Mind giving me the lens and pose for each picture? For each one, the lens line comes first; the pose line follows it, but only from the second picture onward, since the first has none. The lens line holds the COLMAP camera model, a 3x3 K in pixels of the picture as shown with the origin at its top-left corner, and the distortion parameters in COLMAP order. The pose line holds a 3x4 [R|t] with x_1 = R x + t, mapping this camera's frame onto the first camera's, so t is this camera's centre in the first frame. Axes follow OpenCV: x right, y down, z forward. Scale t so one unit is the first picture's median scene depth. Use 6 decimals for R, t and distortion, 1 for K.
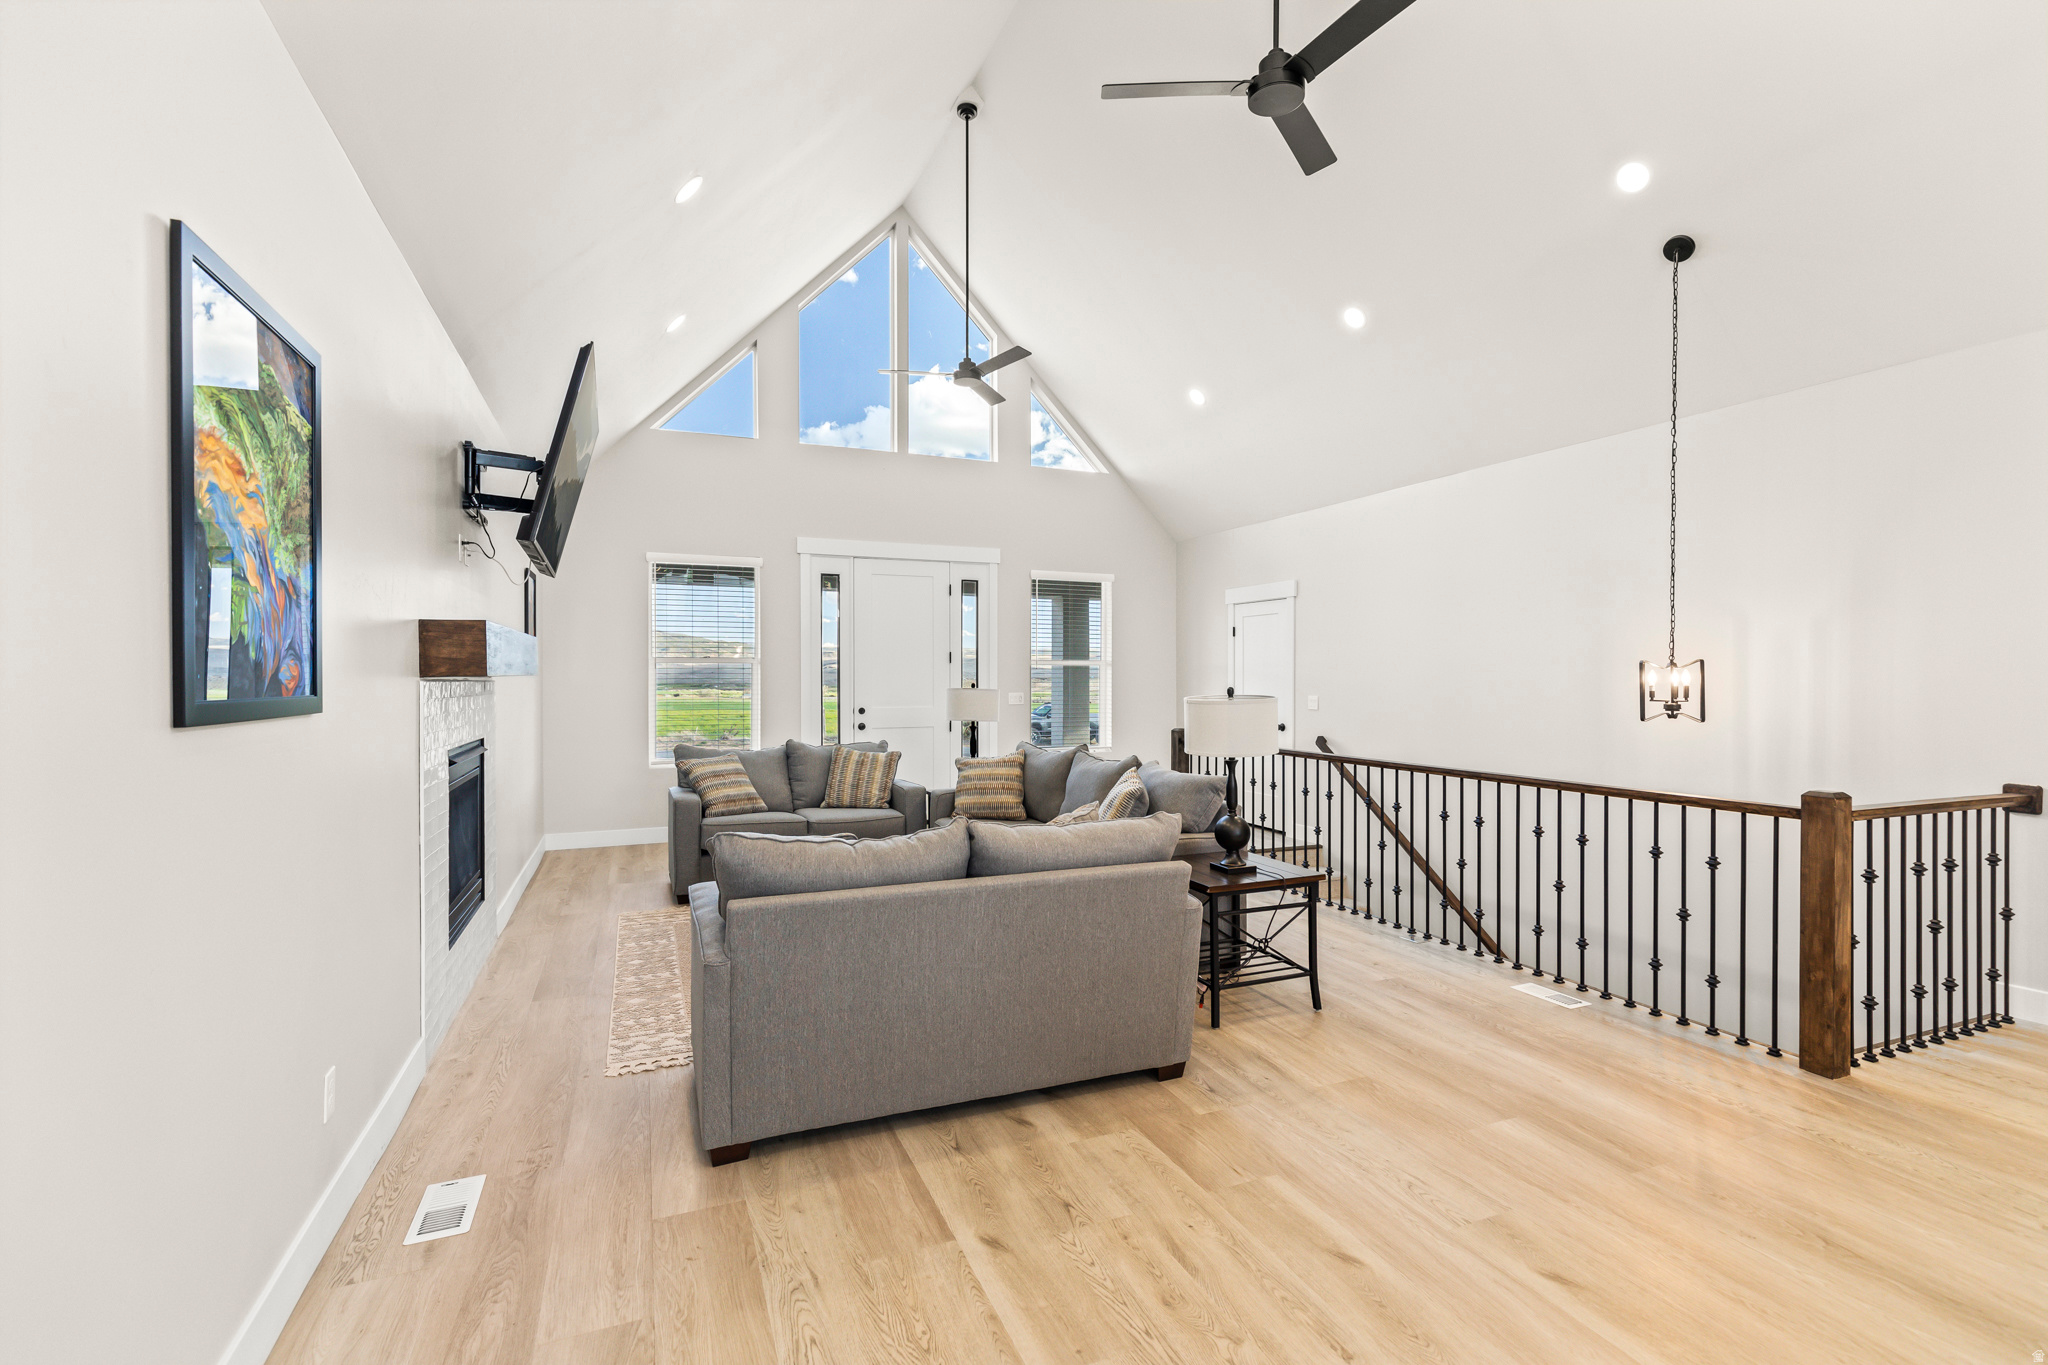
lens RADIAL K [[922.2, 0, 1012.5], [0, 922.2, 671.1], [0, 0, 1]] dist [0.004897, -0.001354]
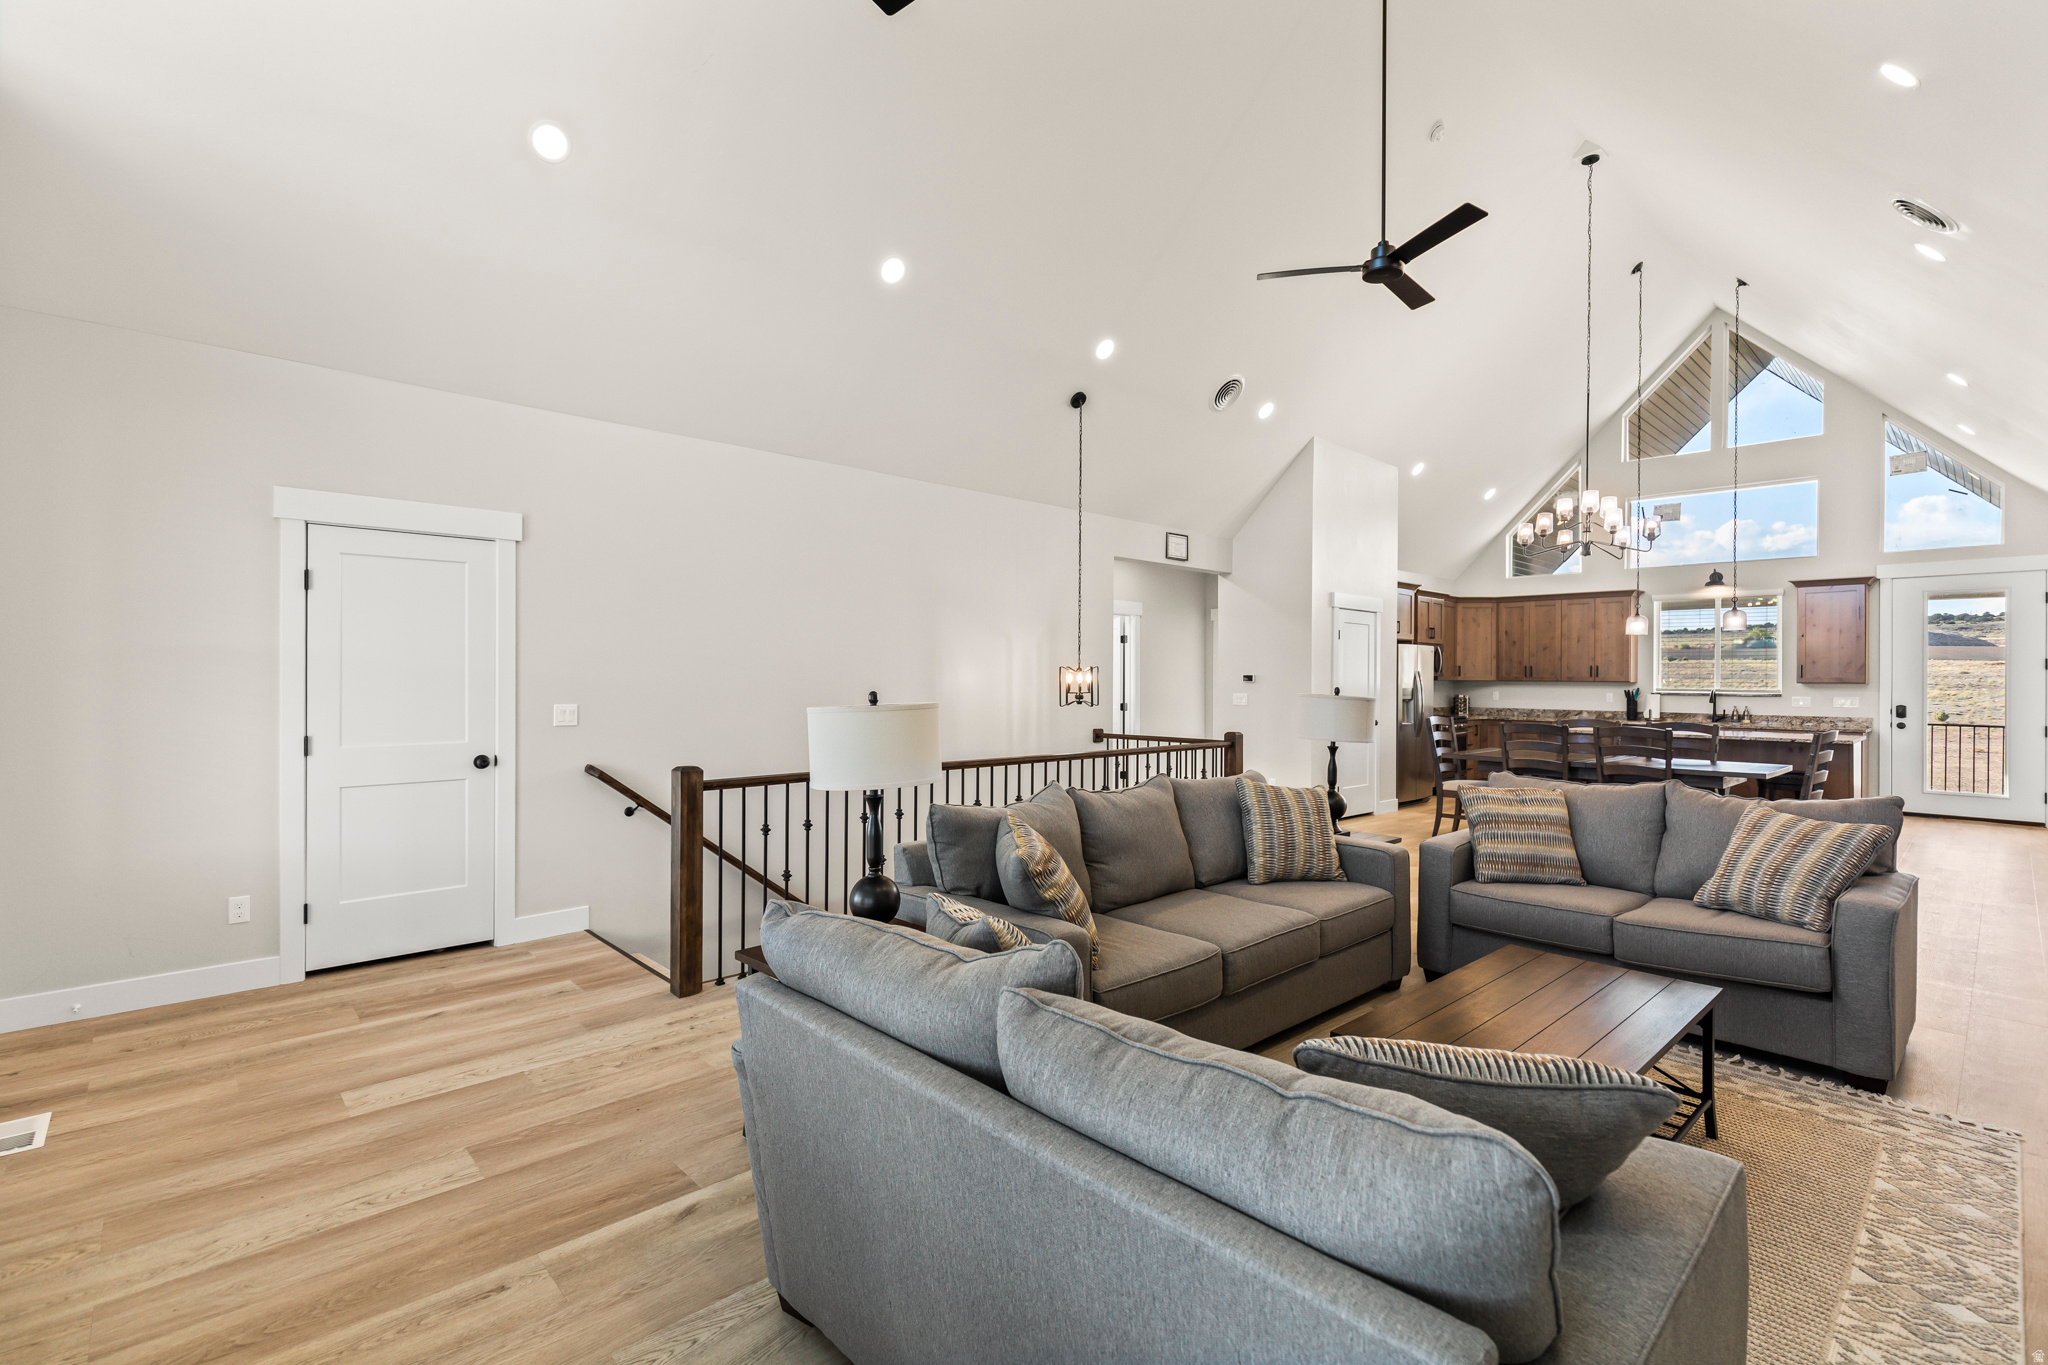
lens RADIAL K [[922.2, 0, 1034.1], [0, 922.2, 662.8], [0, 0, 1]] dist [0.004897, -0.001354]
pose [[-0.366057, 0.011678, 0.930519, -0.692067], [-0.011787, 0.999783, -0.017184, 0.009267], [-0.930518, -0.017258, -0.365840, 1.653976]]
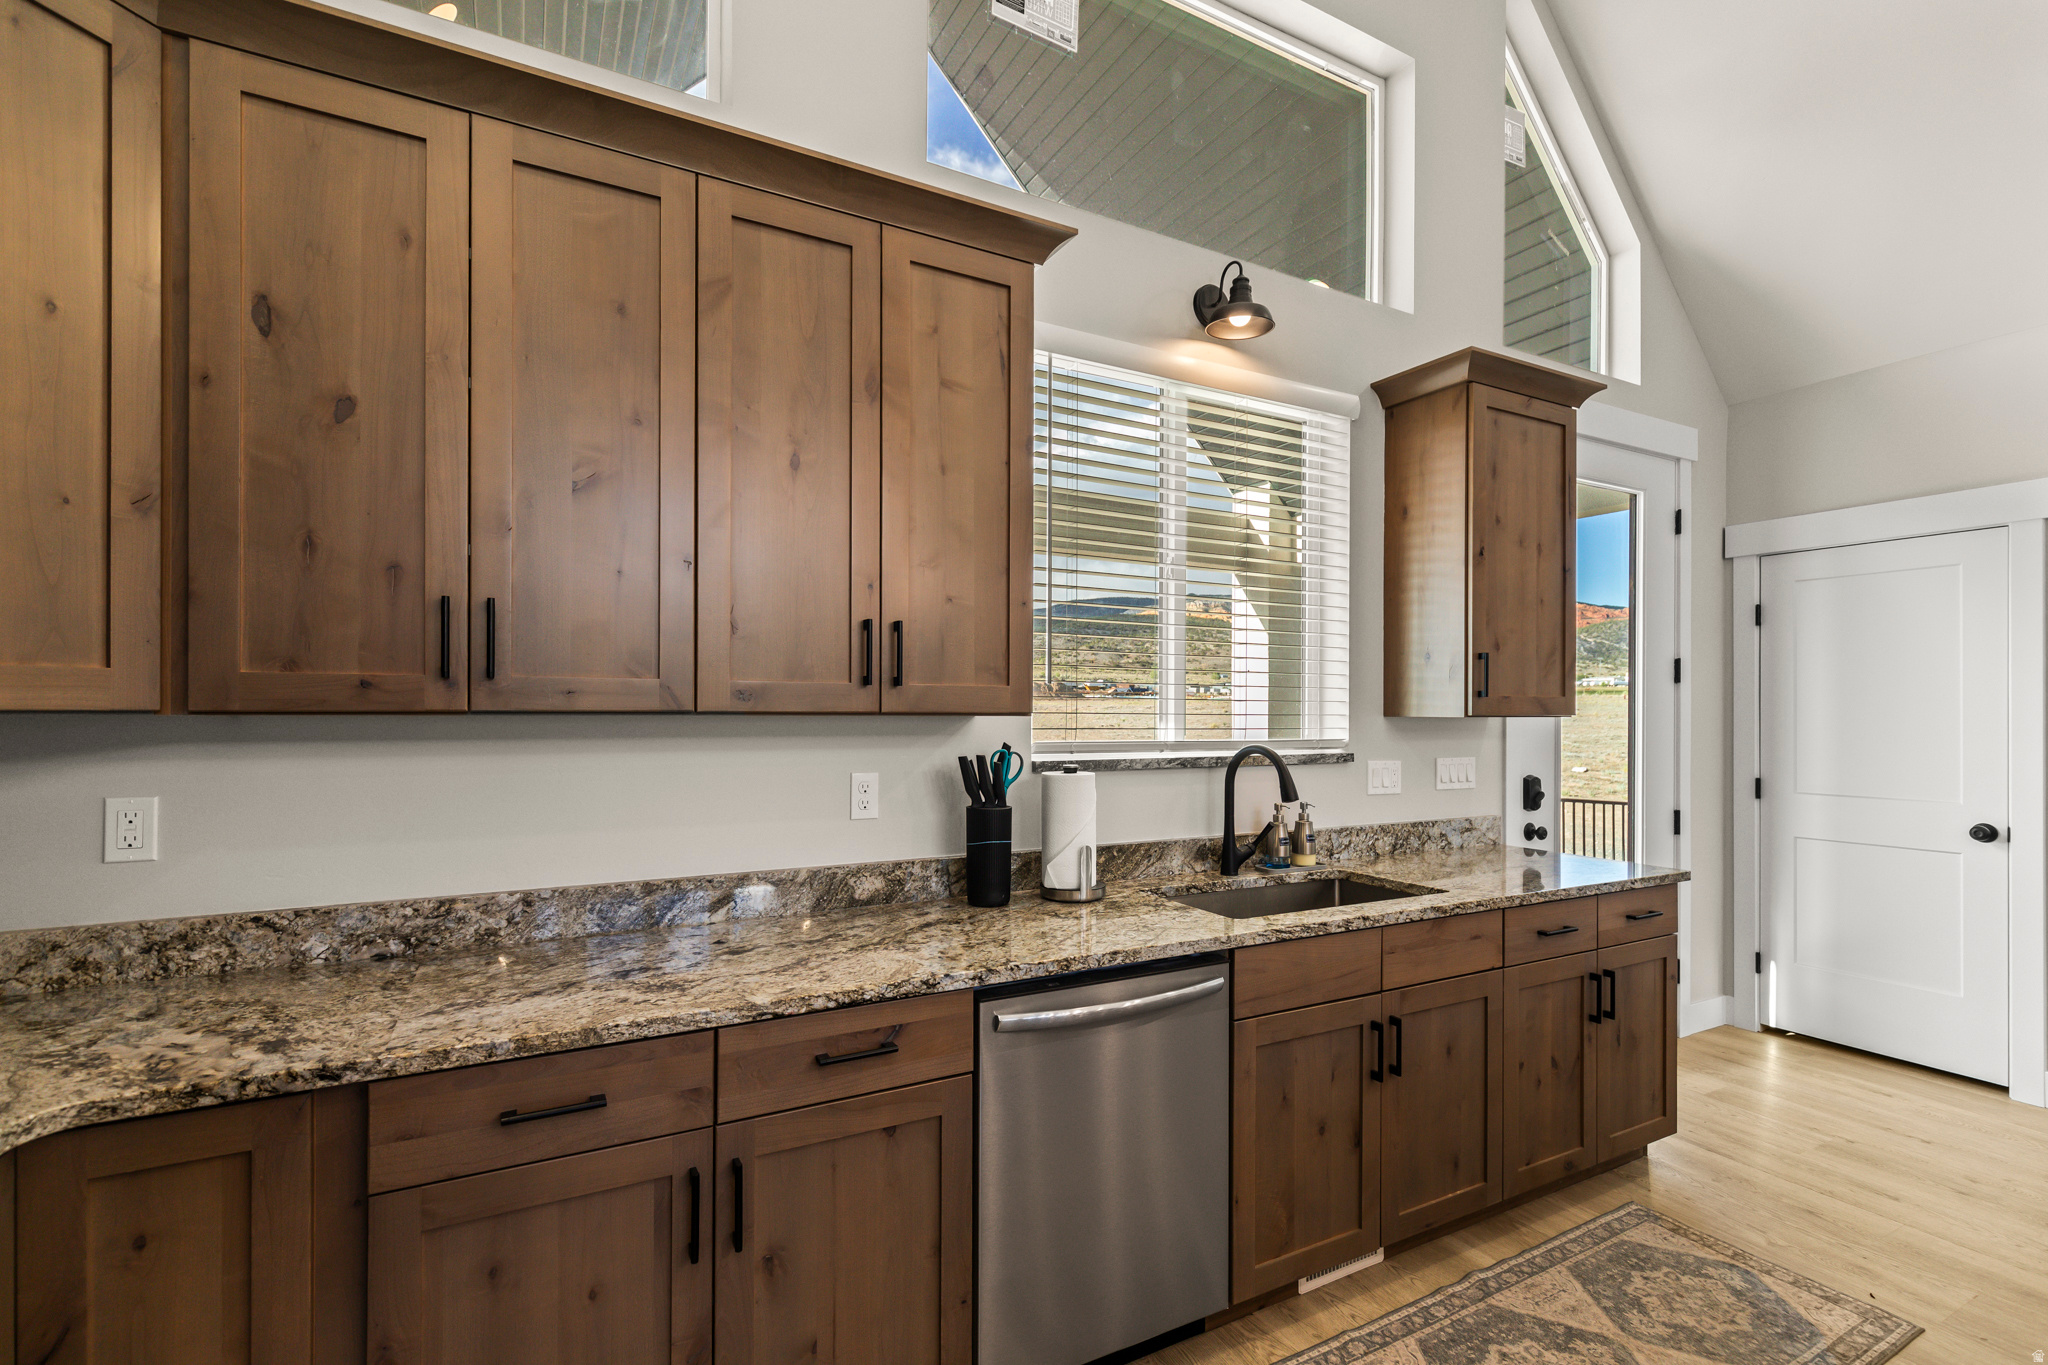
lens RADIAL K [[922.2, 0, 1025.5], [0, 922.2, 702.6], [0, 0, 1]] dist [0.004897, -0.001354]
pose [[-0.995168, -0.006536, -0.097973, 1.209734], [-0.004908, 0.999846, -0.016849, 0.000430], [0.098068, -0.016286, -0.995046, -0.409755]]
